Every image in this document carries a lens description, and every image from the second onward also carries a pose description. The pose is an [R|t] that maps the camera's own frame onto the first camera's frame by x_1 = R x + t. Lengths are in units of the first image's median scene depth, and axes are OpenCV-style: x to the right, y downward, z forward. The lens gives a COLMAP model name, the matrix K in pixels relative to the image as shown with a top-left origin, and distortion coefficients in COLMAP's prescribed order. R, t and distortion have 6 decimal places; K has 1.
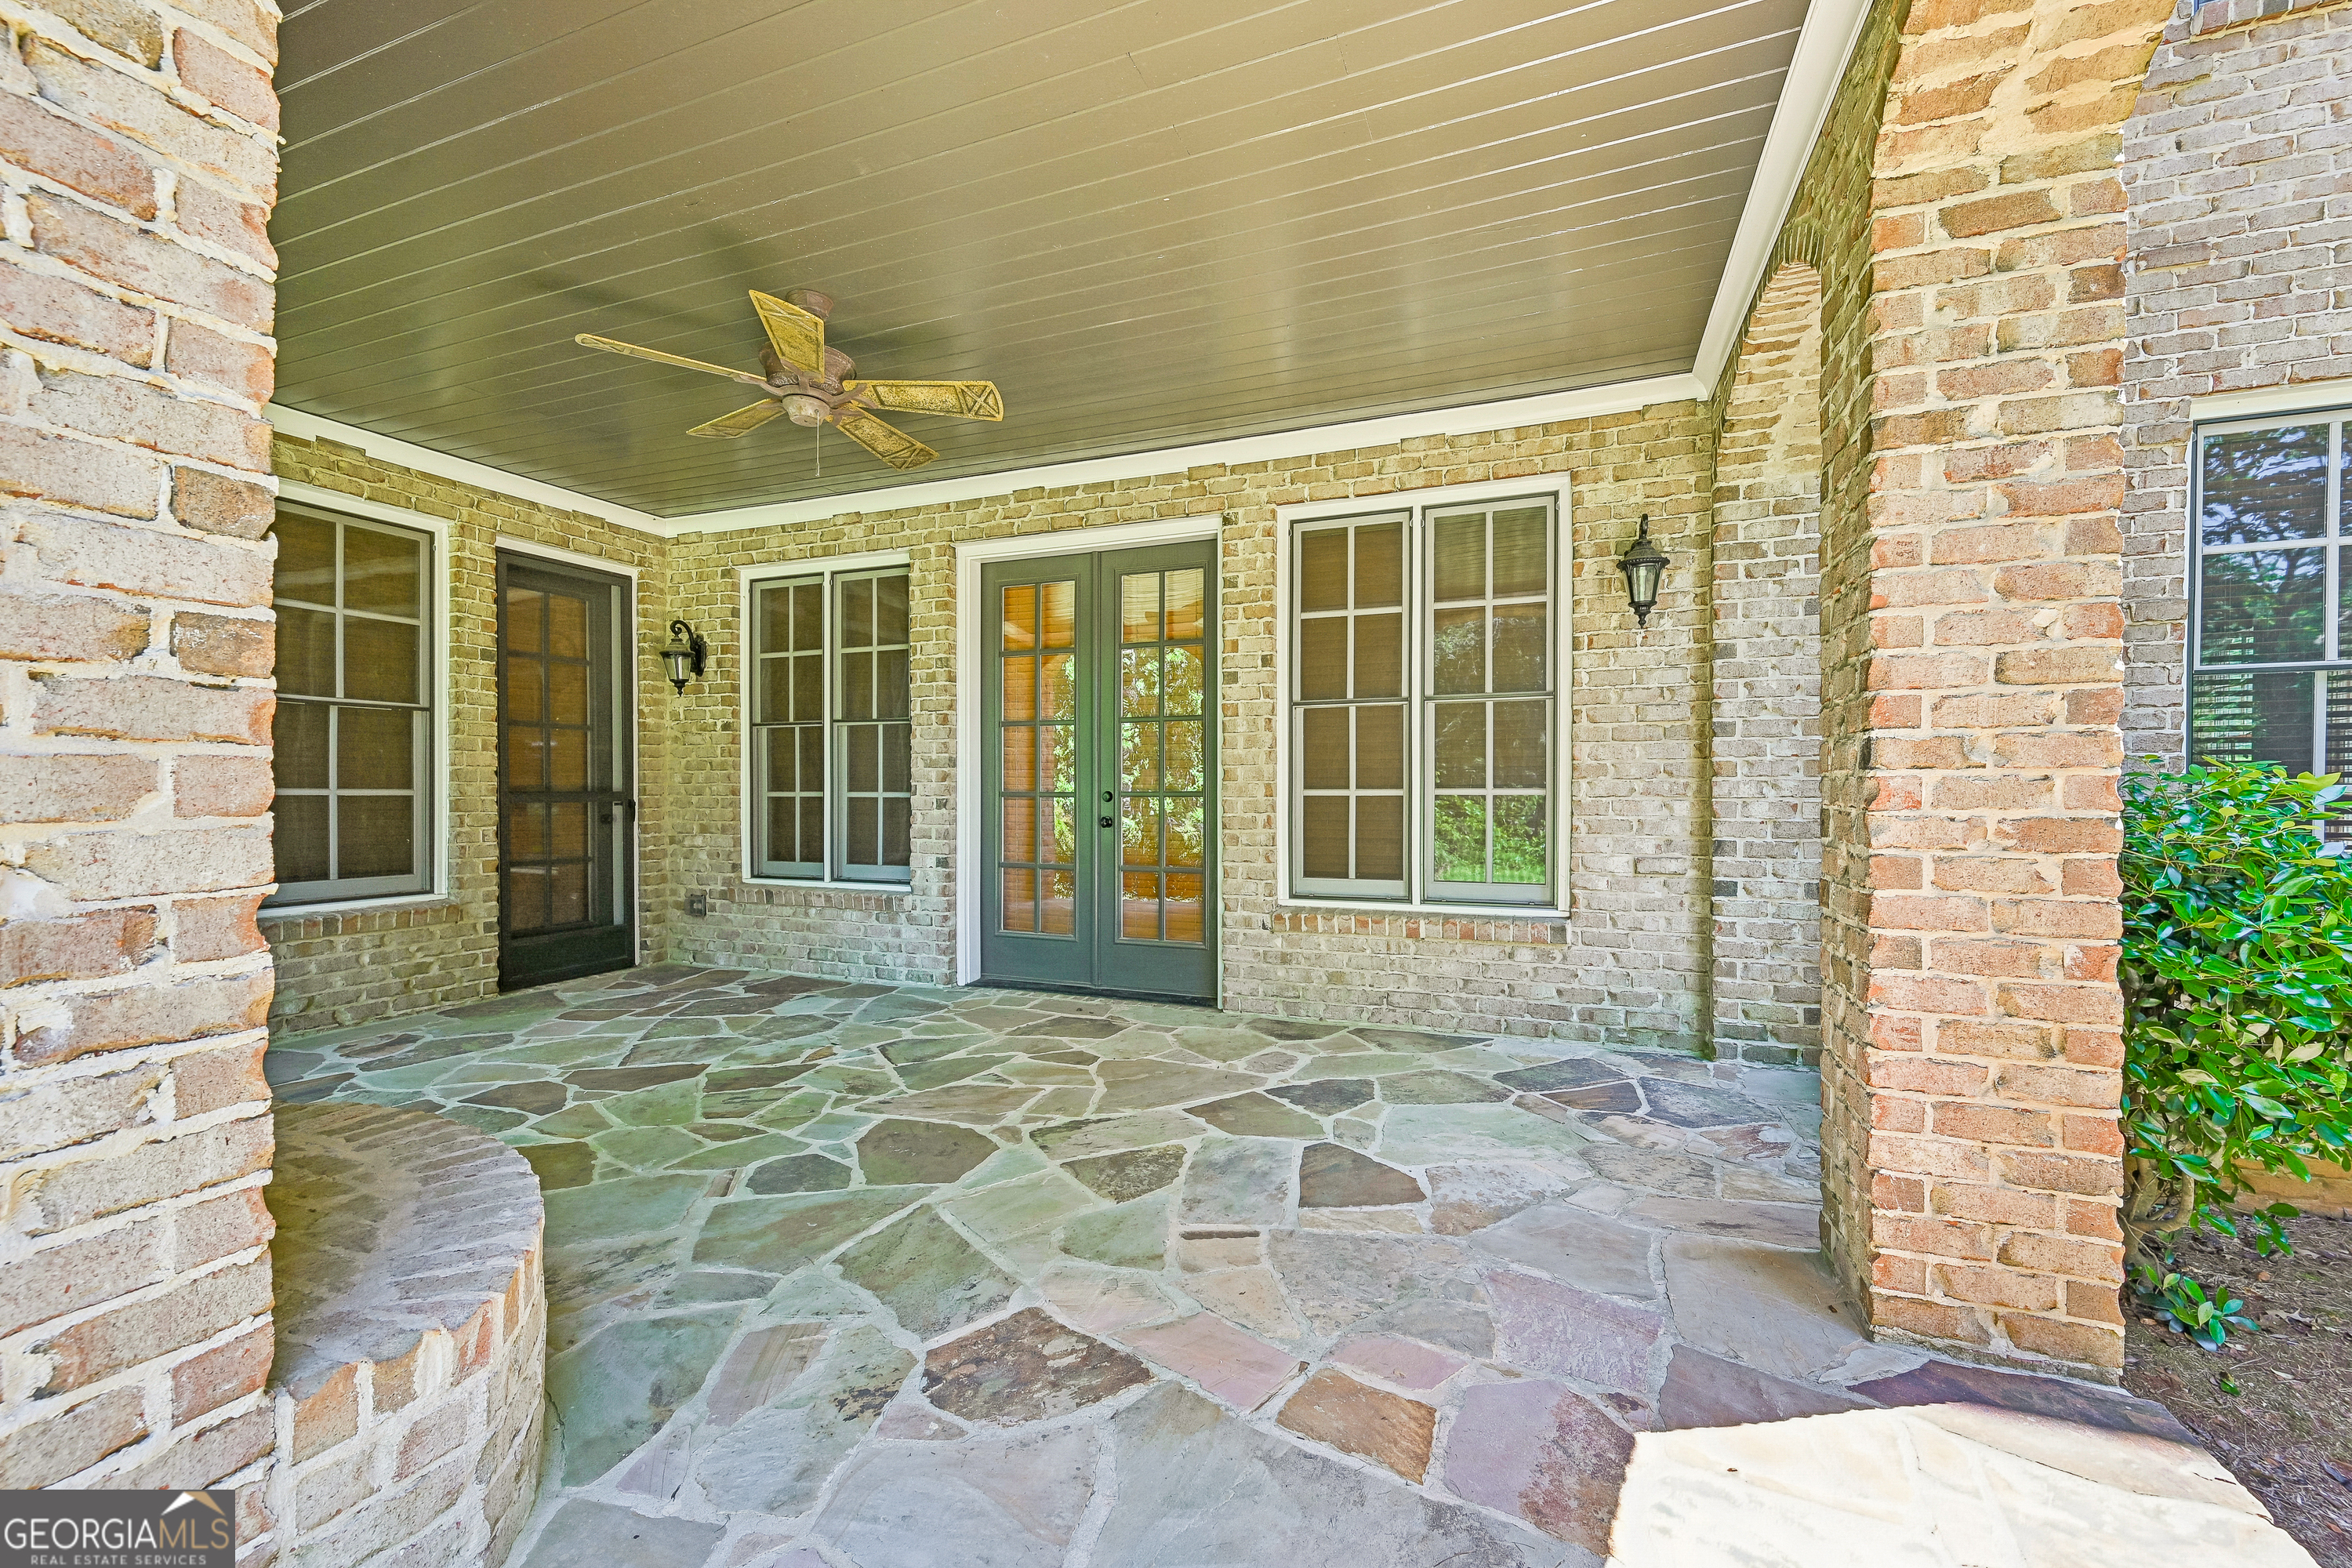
lens RADIAL K [[948.3, 0, 1179.6], [0, 948.3, 788.3], [0, 0, 1]] dist [-0.002113, -0.000192]
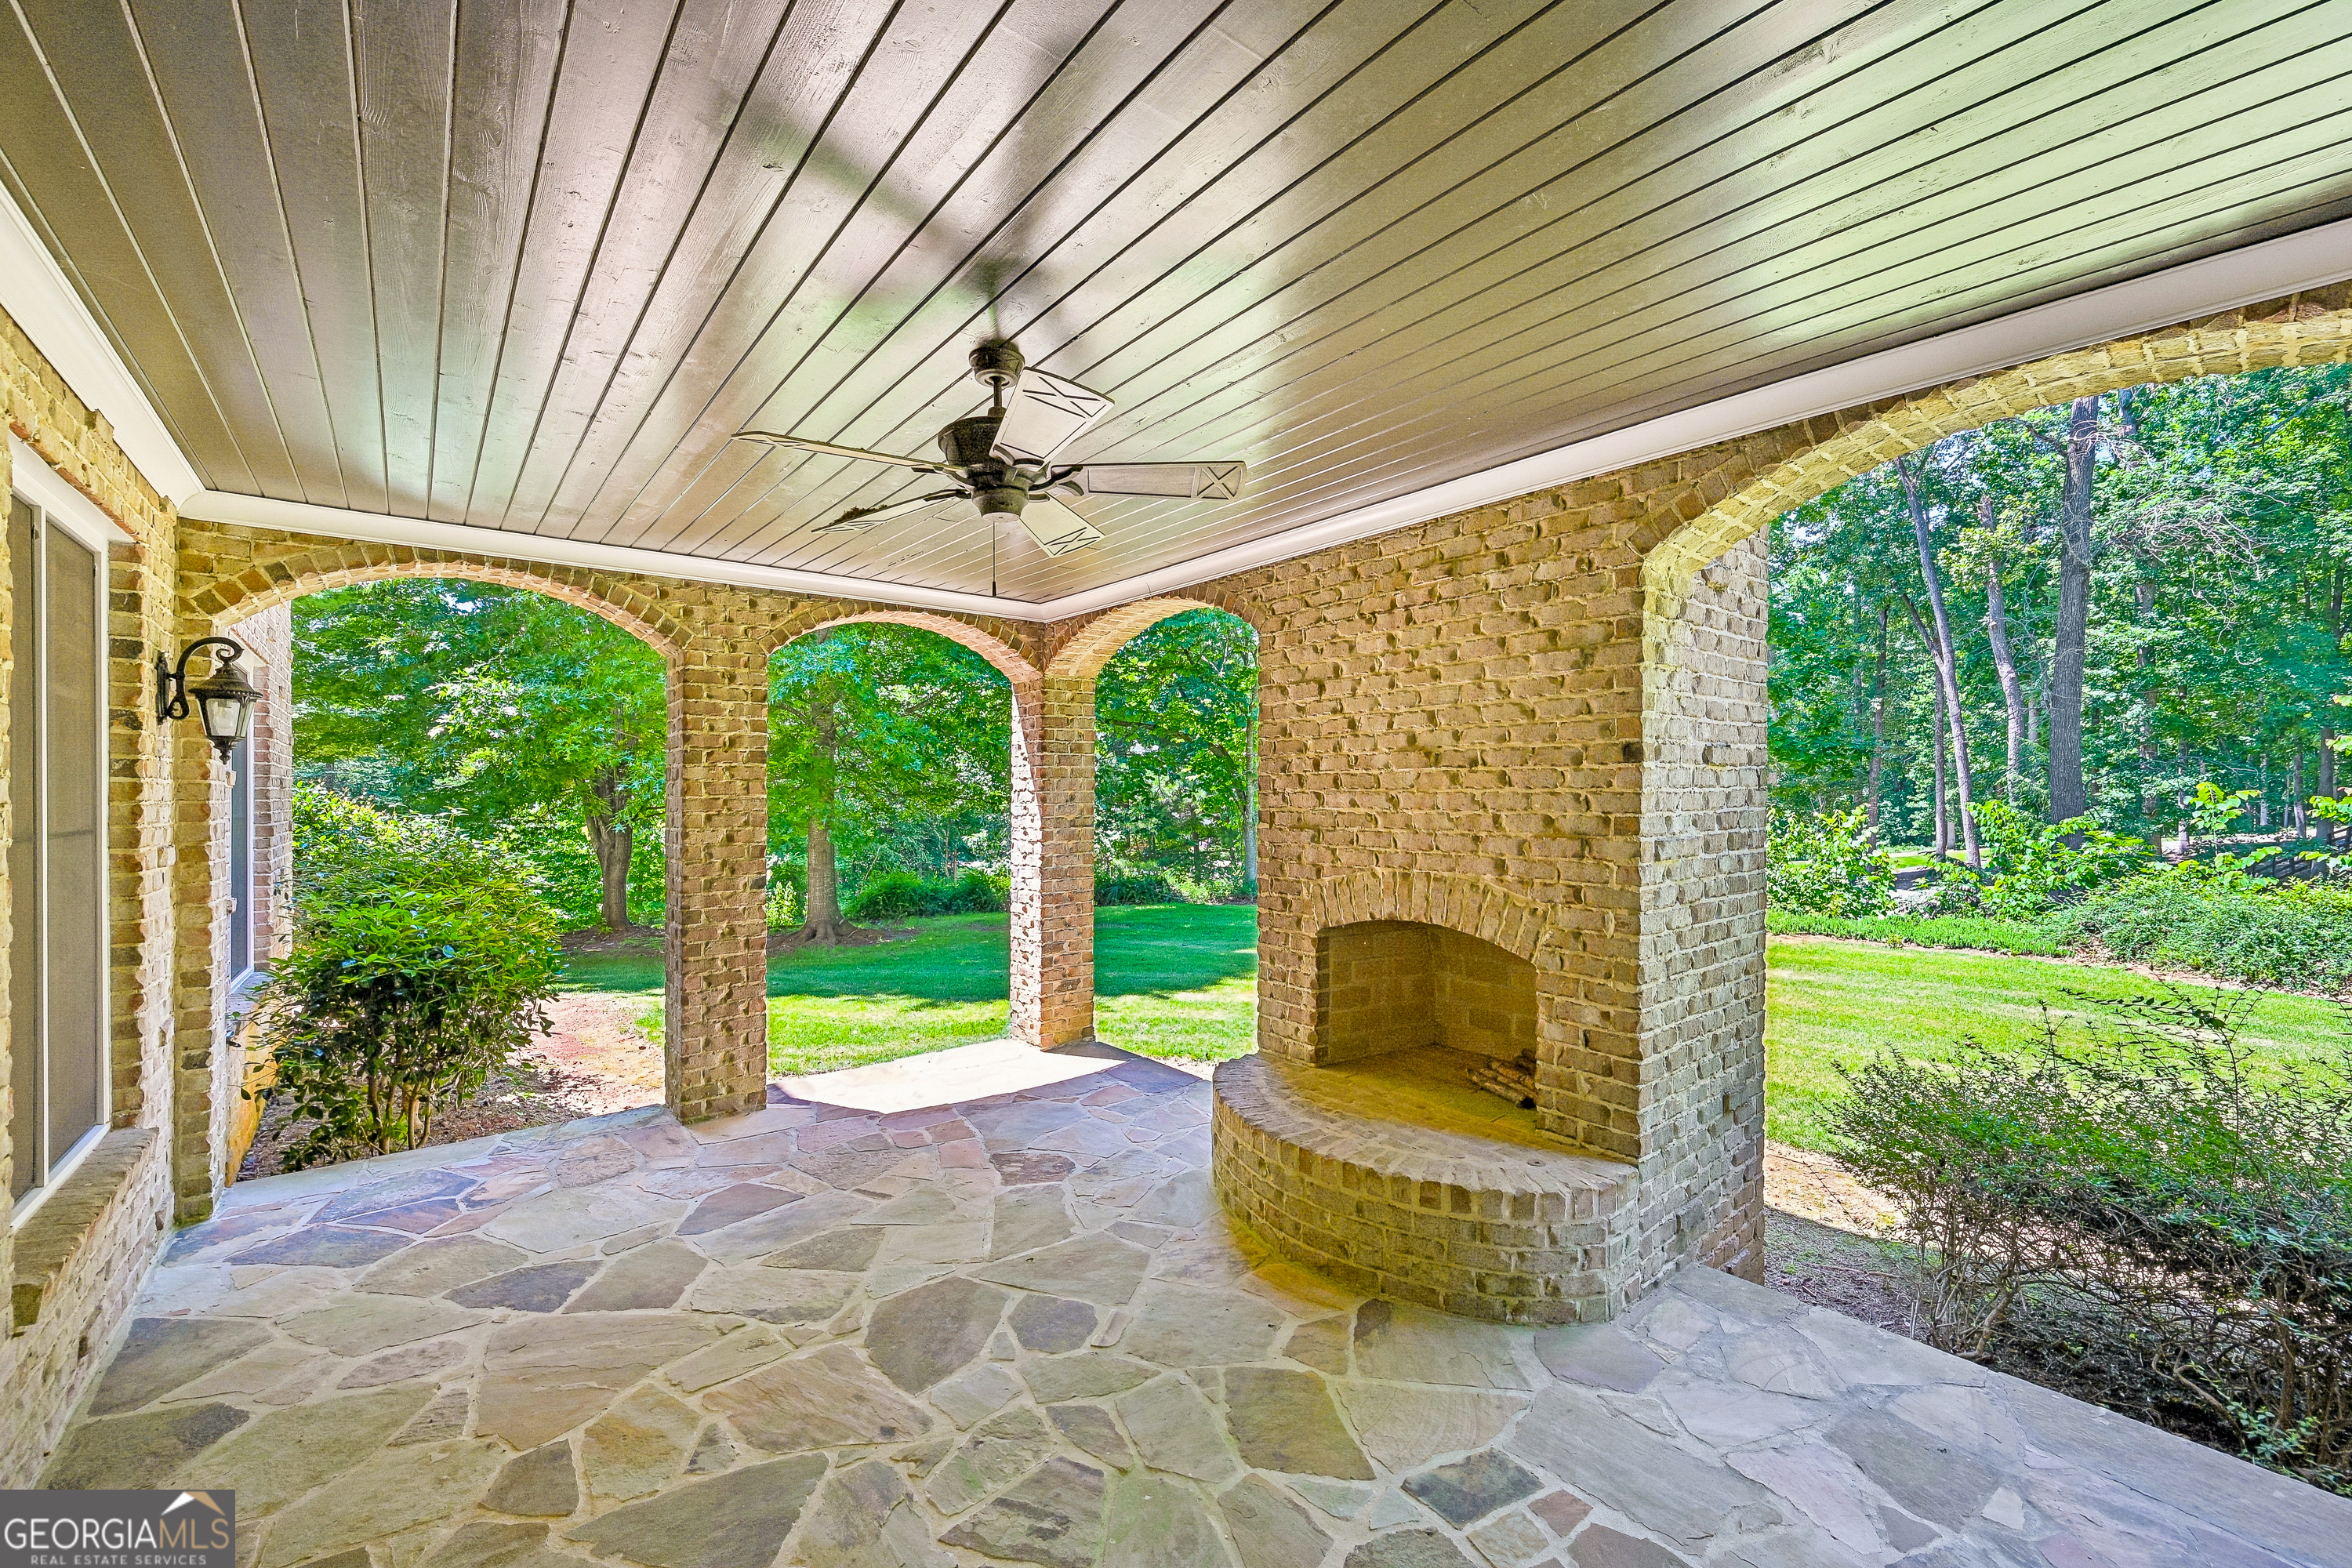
lens RADIAL K [[948.3, 0, 1175.1], [0, 948.3, 790.7], [0, 0, 1]] dist [-0.002113, -0.000192]
pose [[-0.869654, 0.005204, 0.493635, -0.887840], [0.005654, 0.999984, -0.000580, -0.161747], [-0.493630, 0.002287, -0.869669, 1.566125]]
